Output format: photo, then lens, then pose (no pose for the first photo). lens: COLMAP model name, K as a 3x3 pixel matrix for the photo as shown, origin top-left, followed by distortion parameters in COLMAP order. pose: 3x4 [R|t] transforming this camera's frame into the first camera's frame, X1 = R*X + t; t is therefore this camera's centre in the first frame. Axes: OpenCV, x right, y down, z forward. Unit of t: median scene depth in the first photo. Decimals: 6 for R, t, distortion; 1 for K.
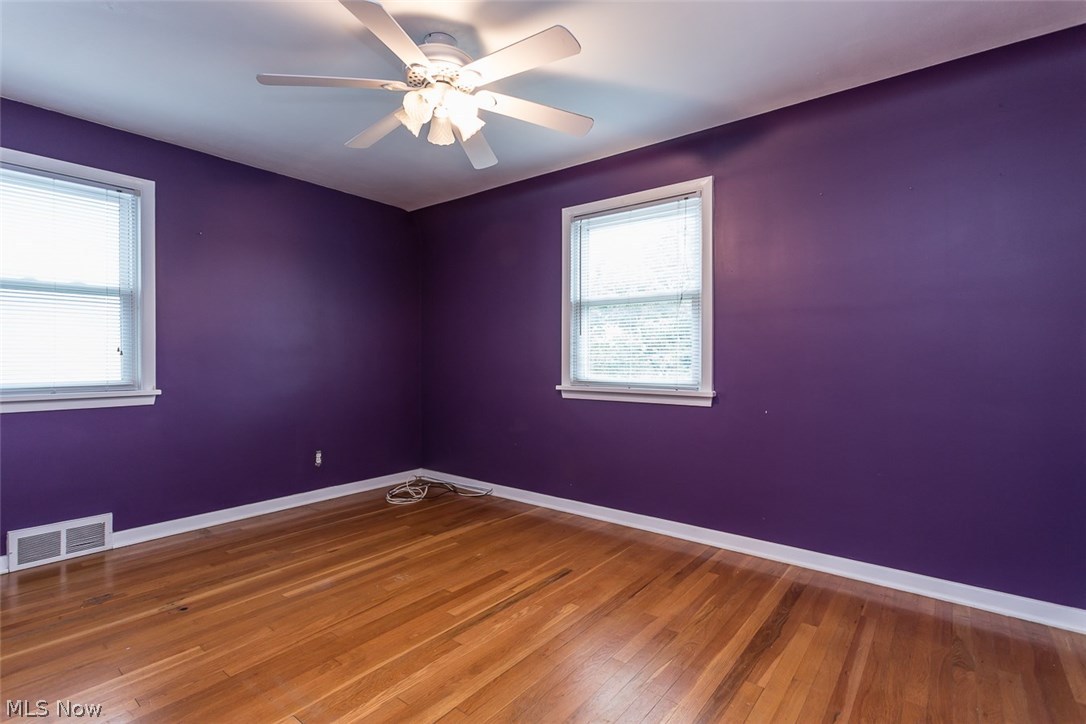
lens RADIAL K [[513.0, 0, 543.0], [0, 513.0, 362.0], [0, 0, 1]] dist [-0.001453, -0.000087]
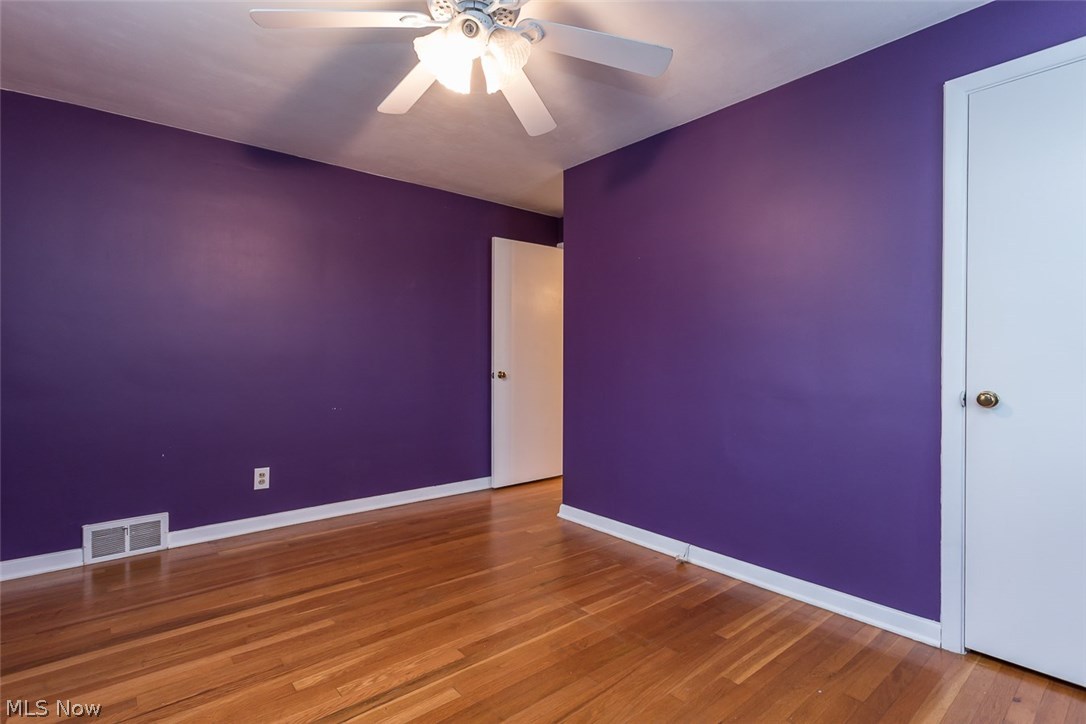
lens RADIAL K [[513.0, 0, 543.0], [0, 513.0, 362.0], [0, 0, 1]] dist [-0.001453, -0.000087]
pose [[-0.981859, -0.007067, 0.189480, -0.330884], [-0.005789, 0.999957, 0.007293, -0.005267], [-0.189524, 0.006063, -0.981857, 1.272341]]
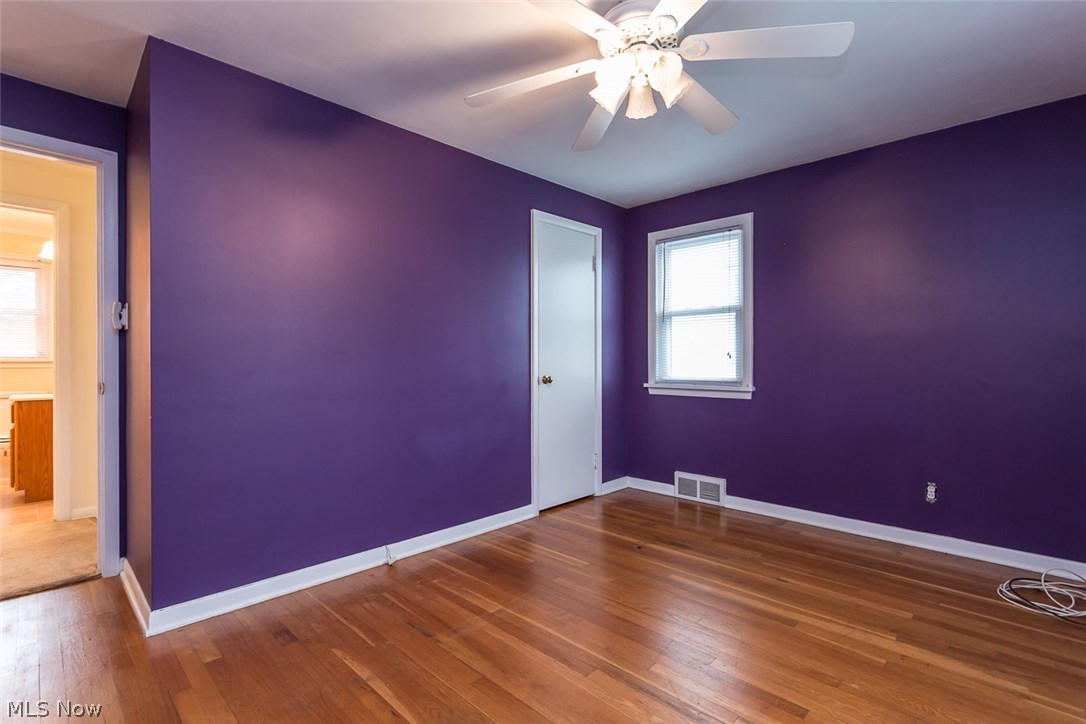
lens RADIAL K [[513.0, 0, 543.0], [0, 513.0, 362.0], [0, 0, 1]] dist [-0.001453, -0.000087]
pose [[-0.106290, 0.005747, -0.994319, 0.498407], [-0.006332, 0.999959, 0.006456, -0.009382], [0.994315, 0.006982, -0.106249, 0.670910]]
